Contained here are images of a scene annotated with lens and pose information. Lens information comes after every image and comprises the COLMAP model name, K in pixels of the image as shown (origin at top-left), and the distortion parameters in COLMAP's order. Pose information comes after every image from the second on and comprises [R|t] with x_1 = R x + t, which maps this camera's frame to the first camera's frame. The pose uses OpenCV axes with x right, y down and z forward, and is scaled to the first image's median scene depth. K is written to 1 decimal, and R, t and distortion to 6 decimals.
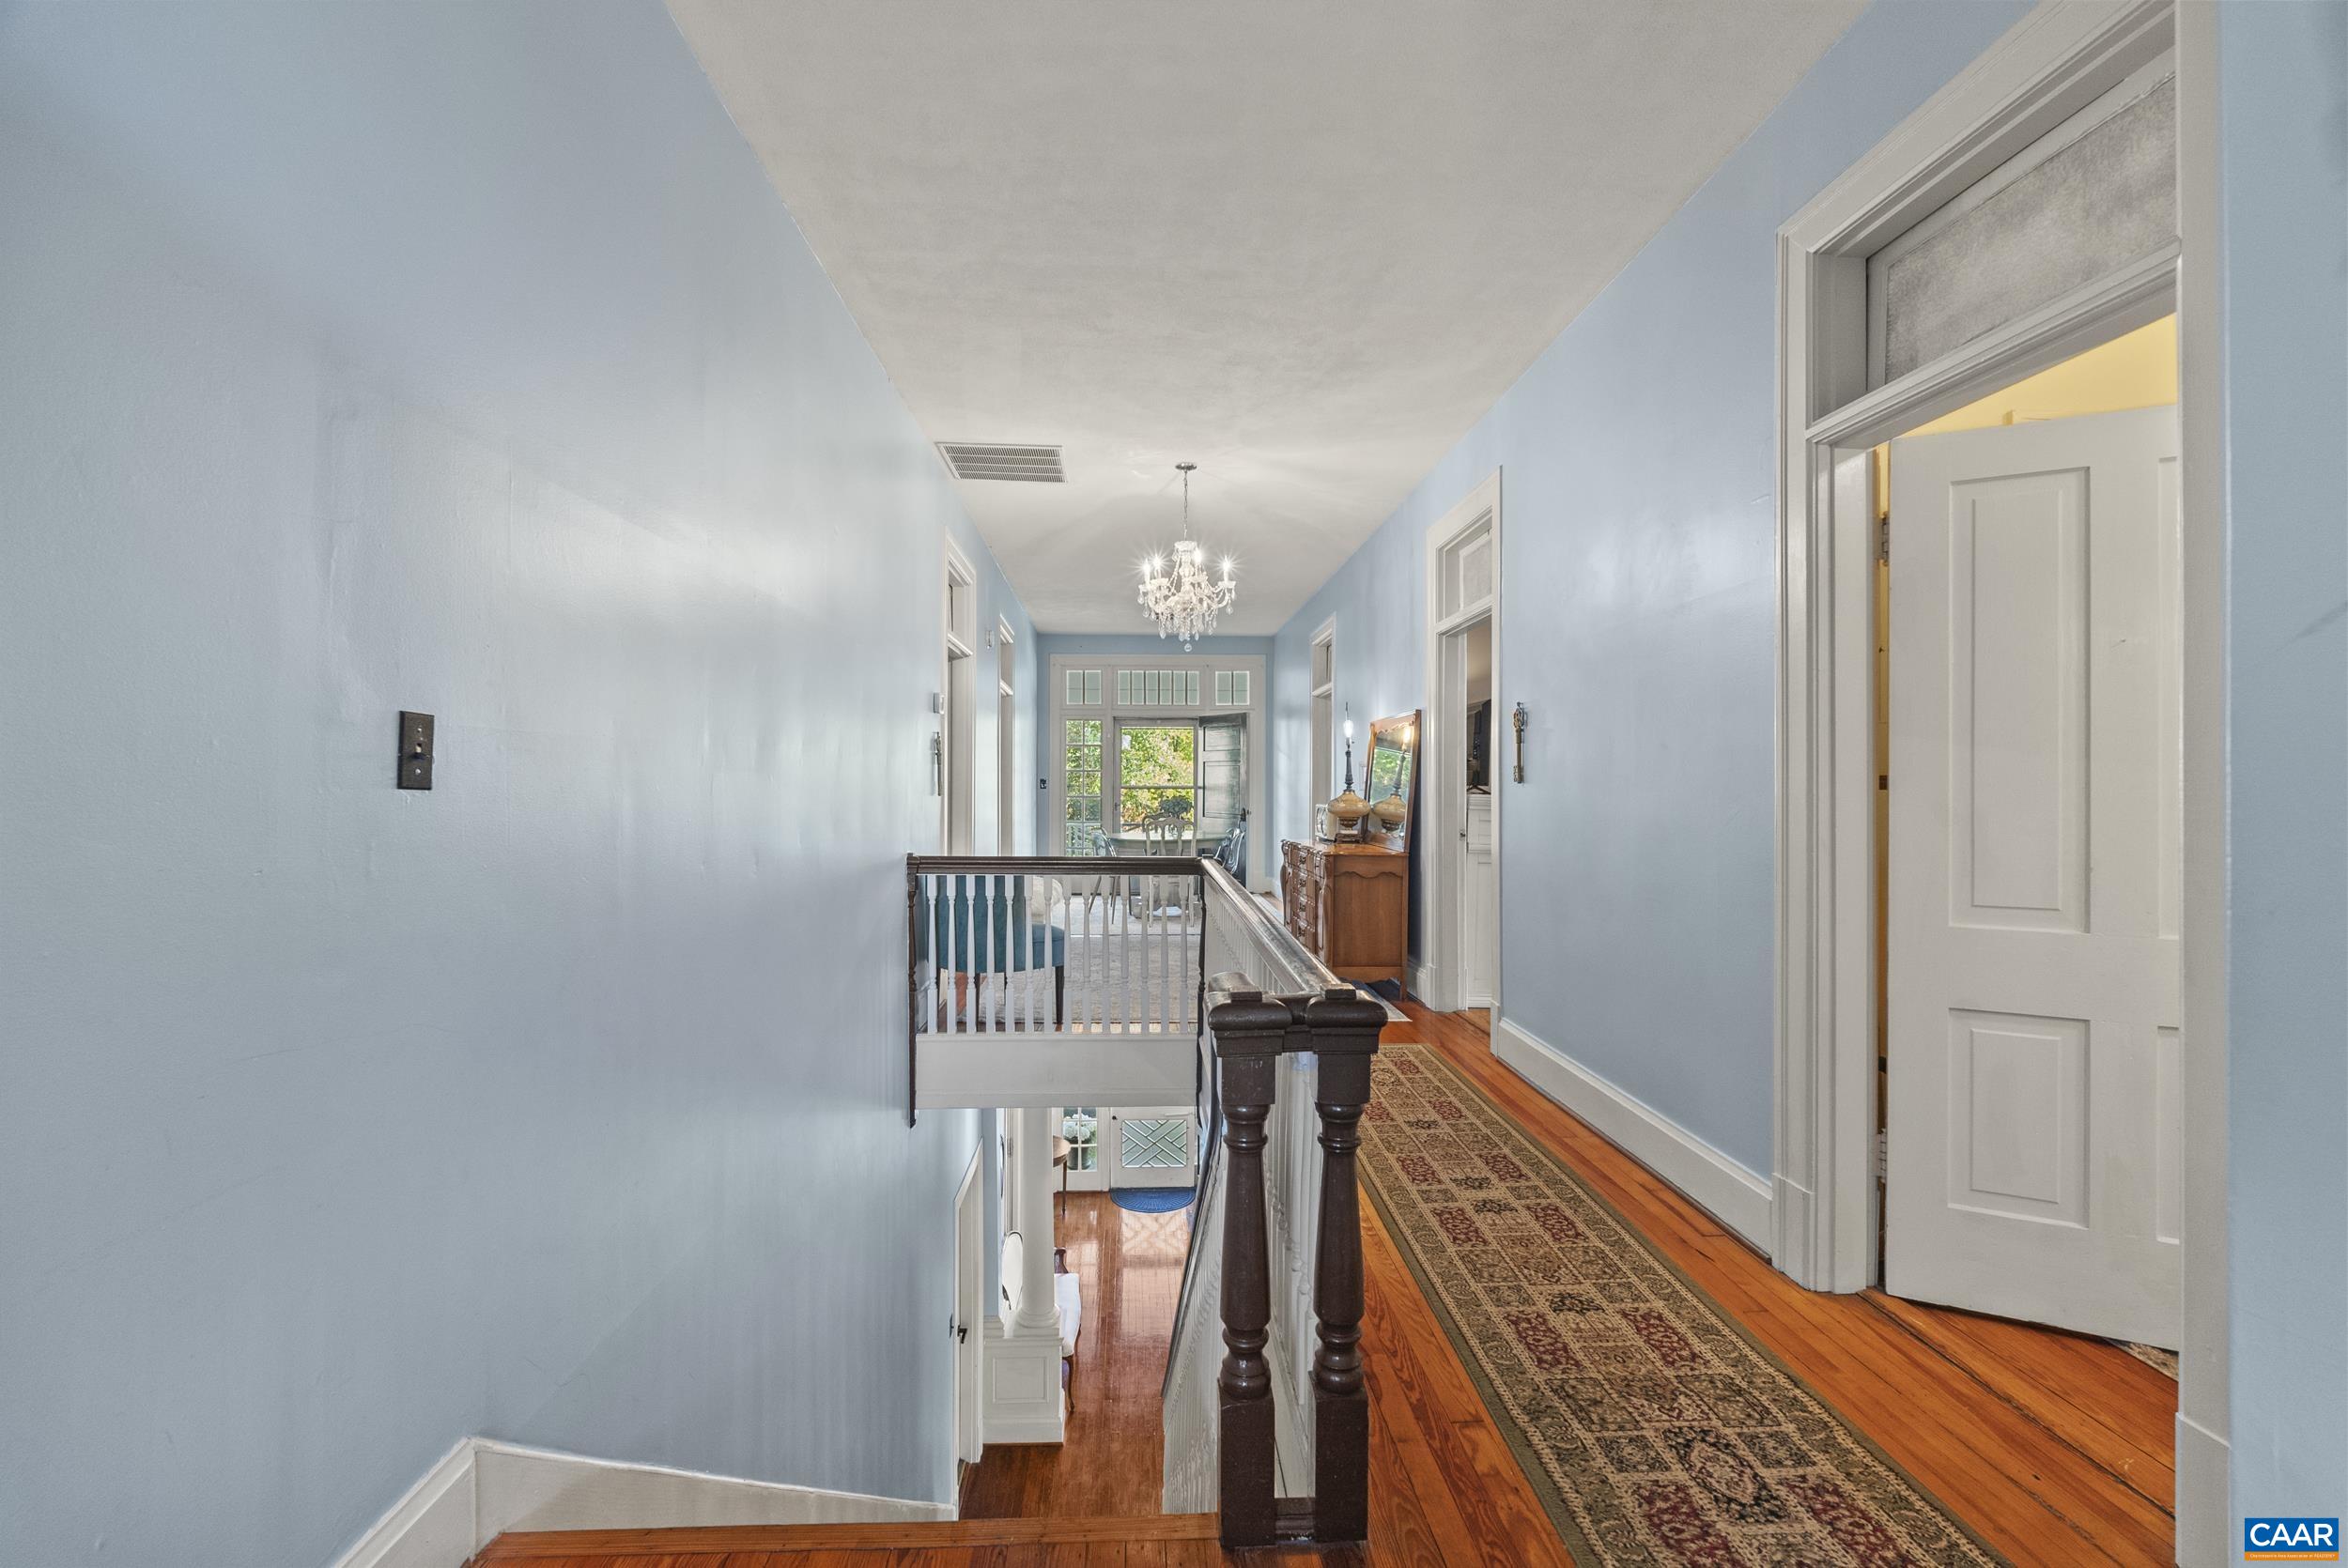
lens RADIAL K [[1048.5, 0, 1185.1], [0, 1048.5, 778.9], [0, 0, 1]] dist [-0.001448, -0.000185]
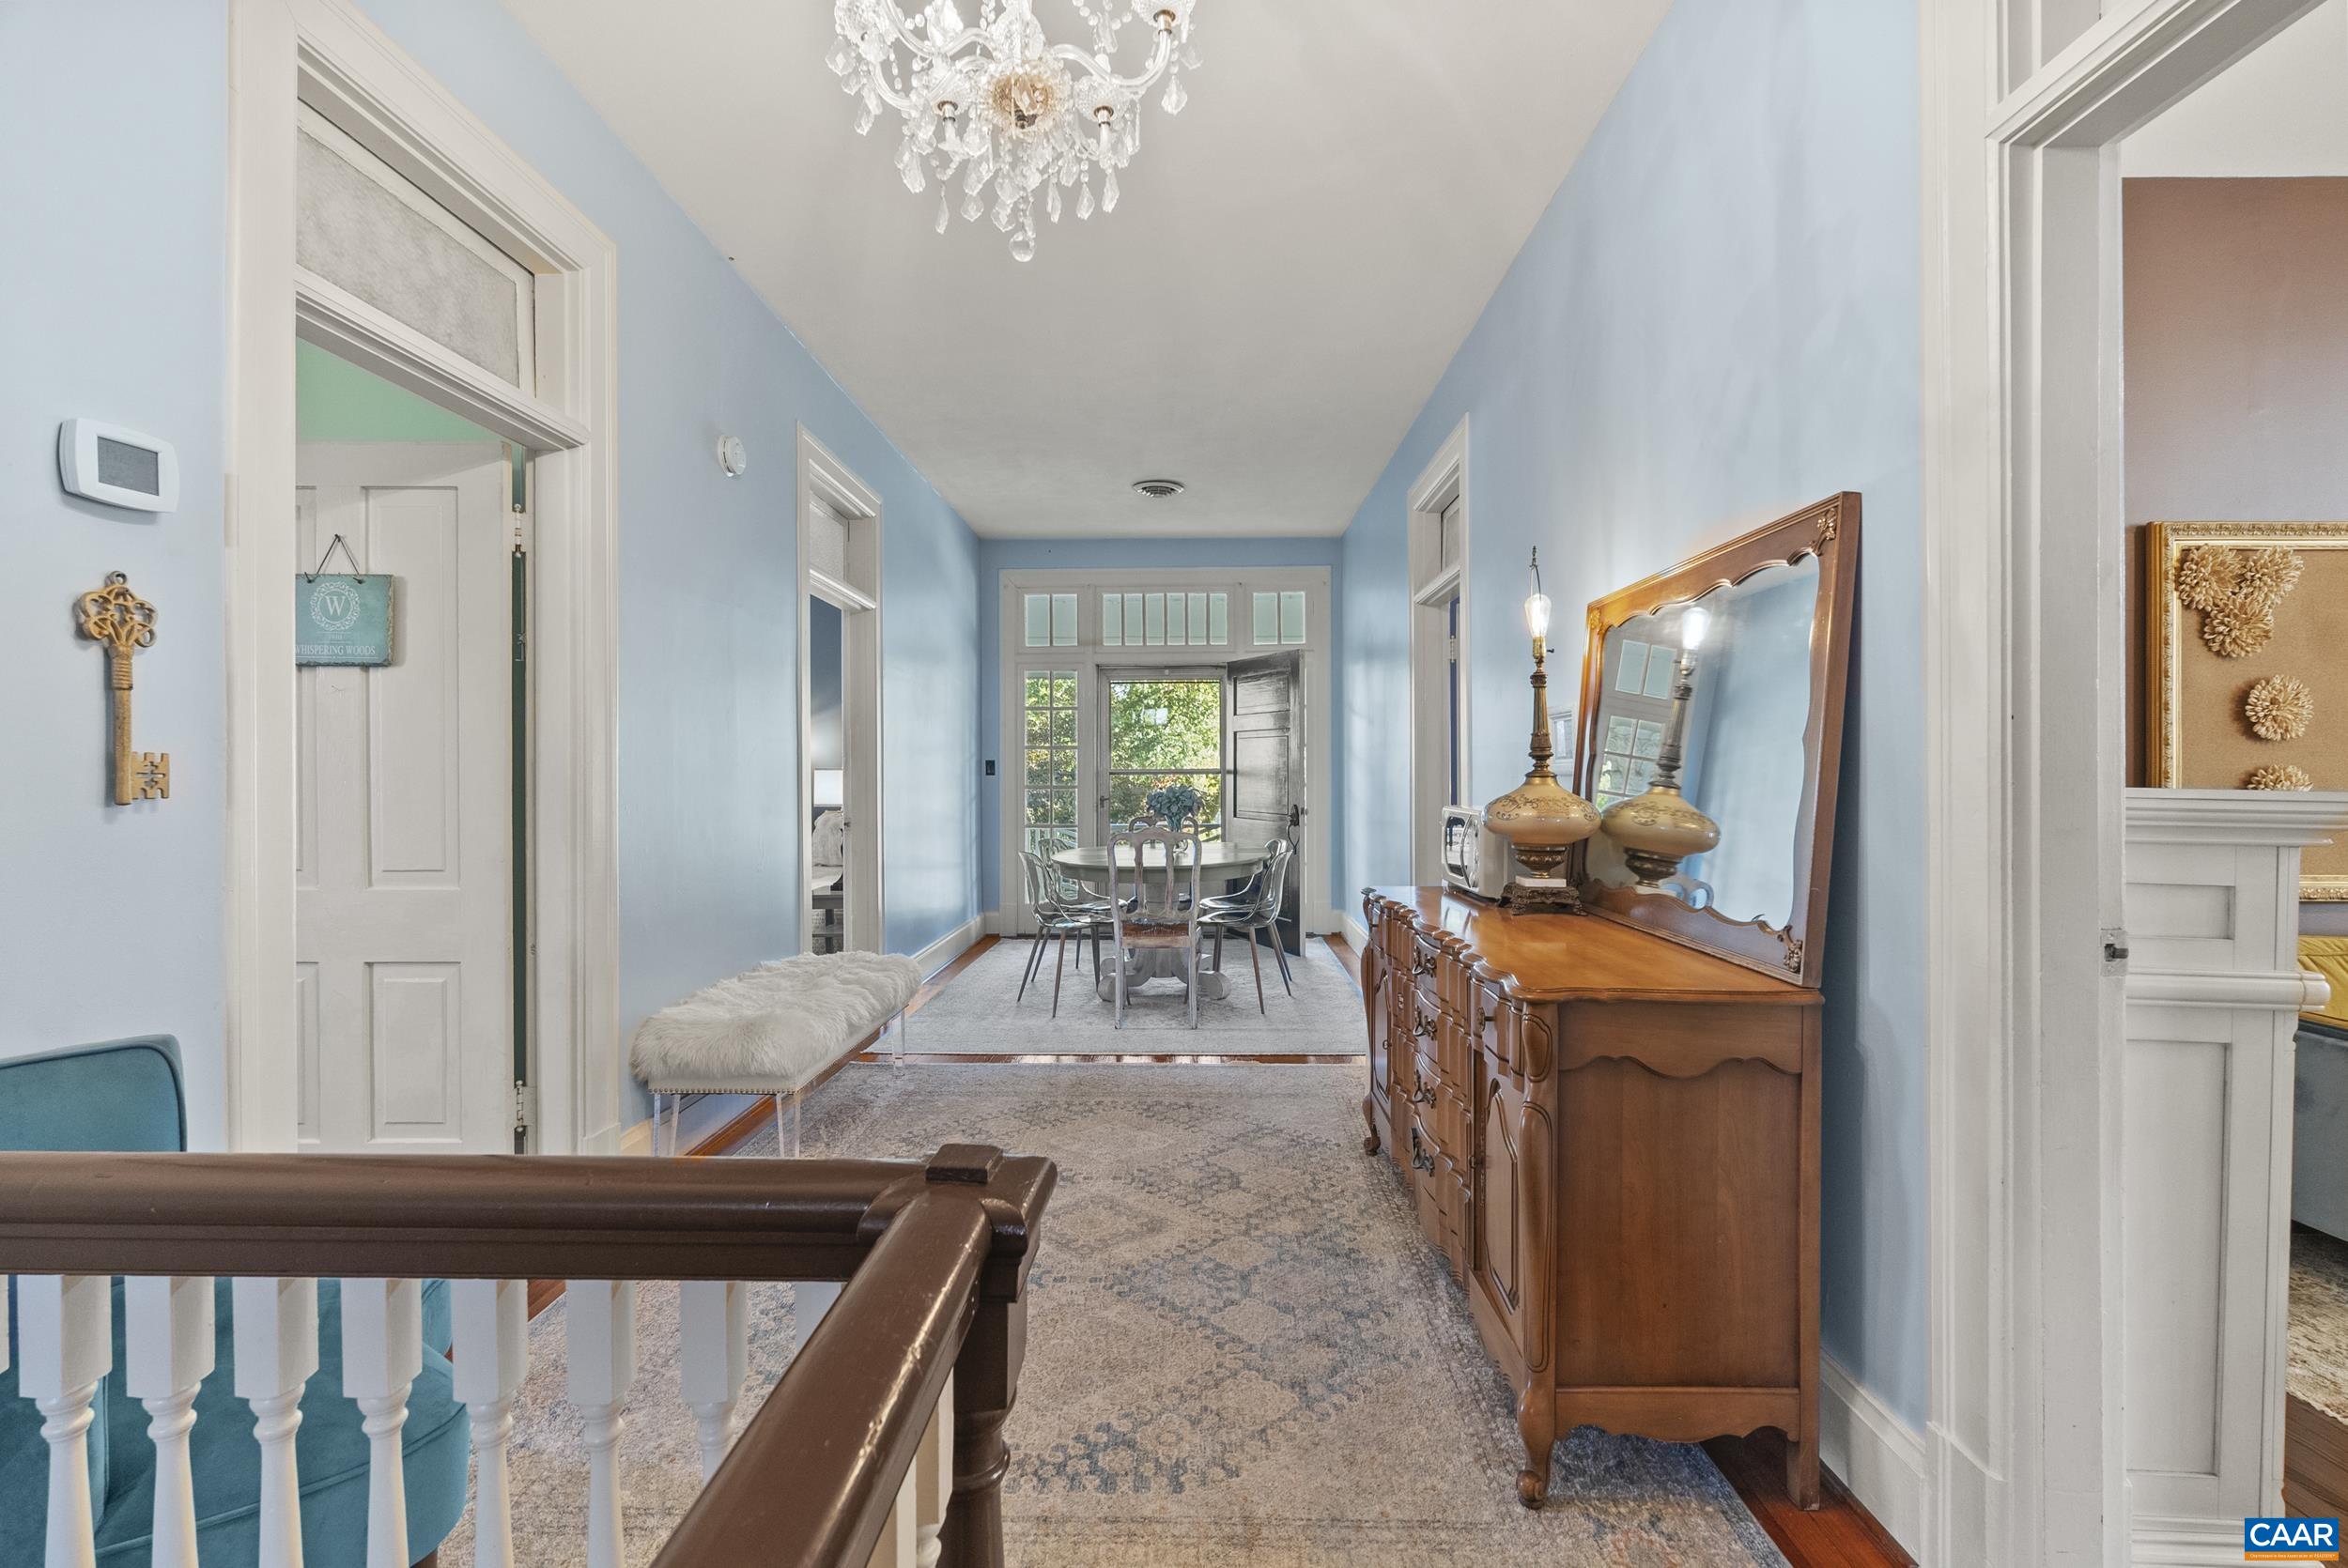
lens RADIAL K [[1048.5, 0, 1185.1], [0, 1048.5, 778.9], [0, 0, 1]] dist [-0.001448, -0.000185]
pose [[0.997825, -0.006352, -0.065610, 0.030266], [0.007195, 0.999894, 0.012629, 0.004081], [0.065523, -0.013074, 0.997765, 0.362168]]
